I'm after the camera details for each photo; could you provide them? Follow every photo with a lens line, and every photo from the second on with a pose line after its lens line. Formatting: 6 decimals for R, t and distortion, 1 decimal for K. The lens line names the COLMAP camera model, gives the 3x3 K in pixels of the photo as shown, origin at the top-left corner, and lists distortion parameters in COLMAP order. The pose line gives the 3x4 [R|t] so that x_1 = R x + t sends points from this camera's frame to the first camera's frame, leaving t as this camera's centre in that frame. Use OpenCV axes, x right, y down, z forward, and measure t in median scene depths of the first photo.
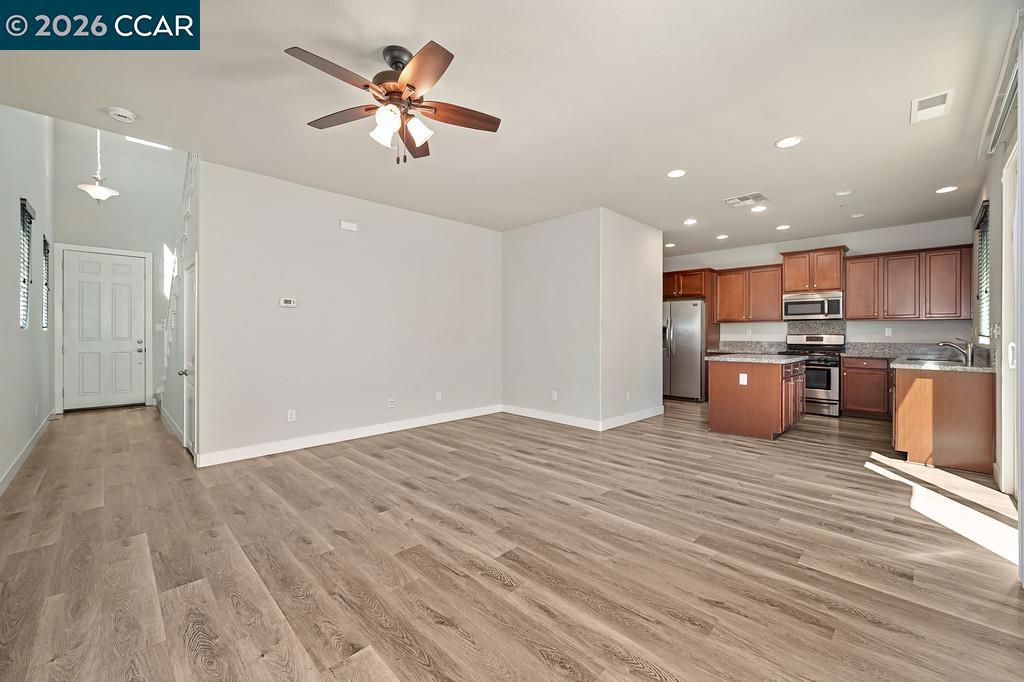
lens RADIAL K [[407.0, 0, 517.5], [0, 407.0, 335.3], [0, 0, 1]] dist [0.000739, -0.000889]
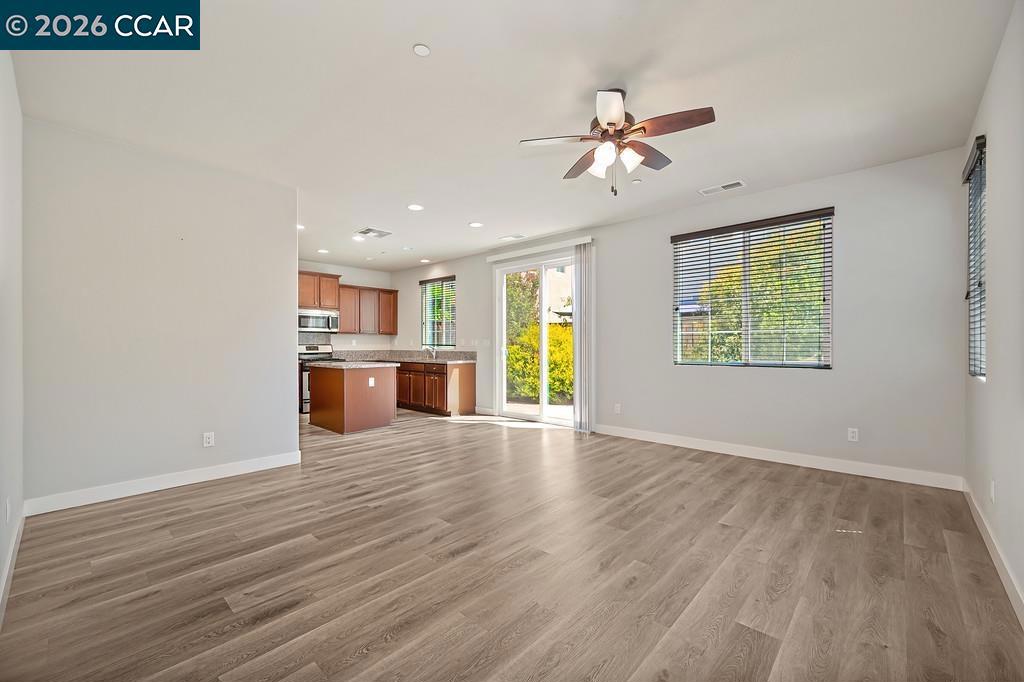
lens RADIAL K [[417.8, 0, 518.0], [0, 417.8, 340.1], [0, 0, 1]] dist [-0.000966, -0.000152]
pose [[-0.043377, 0.010893, 0.998999, -0.851272], [0.004198, 0.999934, -0.010721, 0.000479], [-0.999050, 0.003729, -0.043419, 0.776213]]
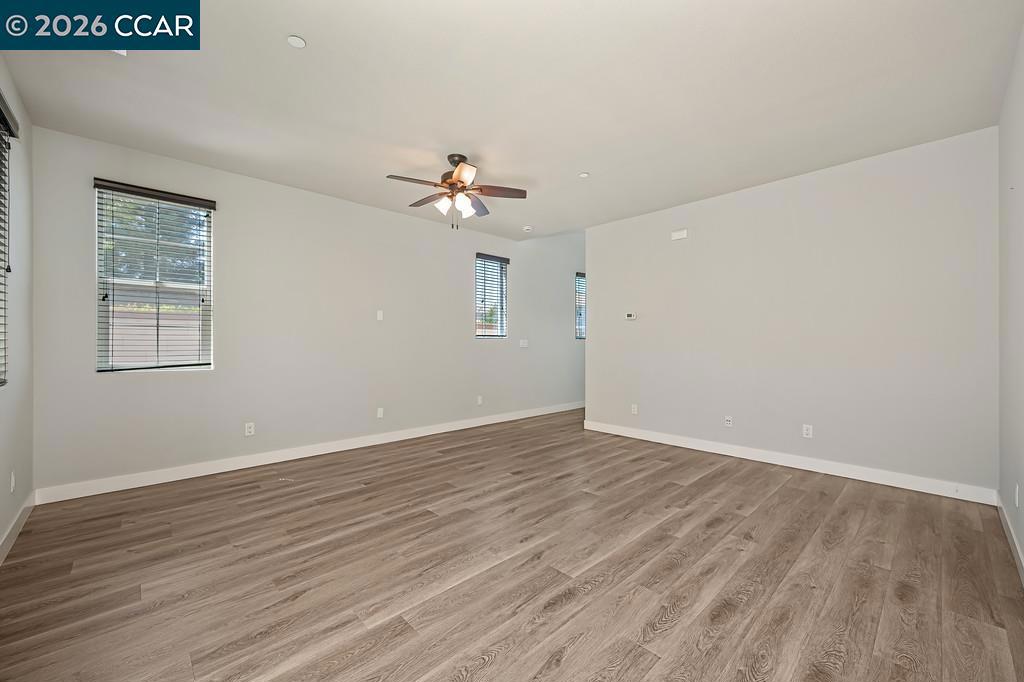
lens RADIAL K [[407.0, 0, 521.1], [0, 407.0, 339.9], [0, 0, 1]] dist [0.000739, -0.000889]
pose [[-0.017058, -0.005090, -0.999842, 0.718086], [-0.001258, 0.999986, -0.005069, -0.001008], [0.999854, 0.001171, -0.017064, 0.747579]]
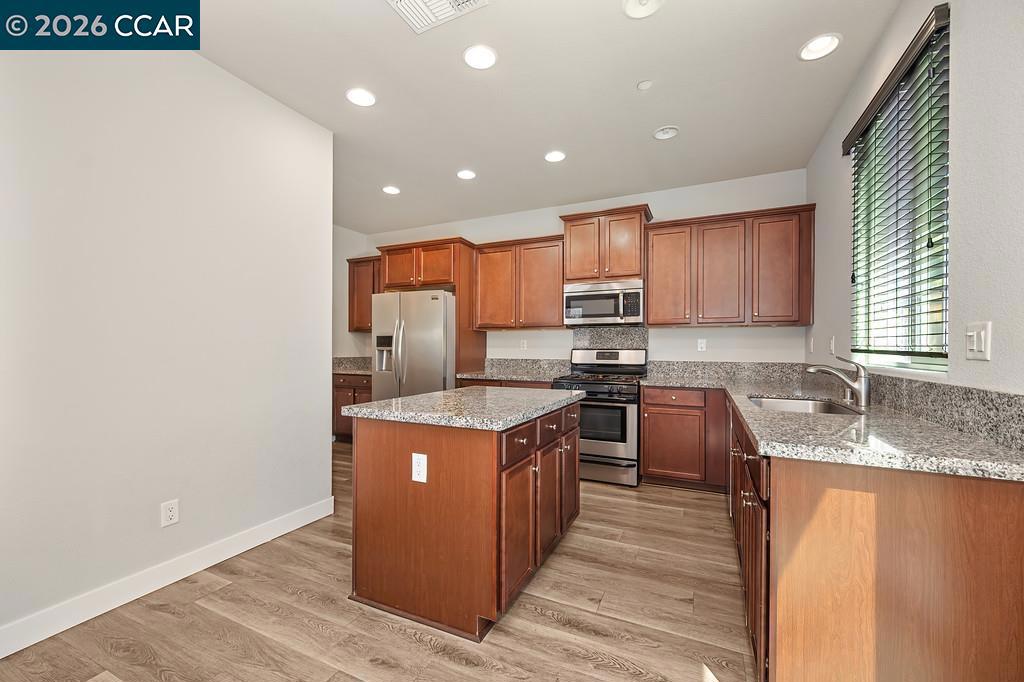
lens RADIAL K [[407.0, 0, 508.5], [0, 407.0, 351.5], [0, 0, 1]] dist [0.000739, -0.000889]
pose [[0.941309, -0.000693, 0.337545, 0.627602], [-0.001007, 0.999988, 0.004862, -0.001333], [-0.337544, -0.004916, 0.941297, 0.769665]]
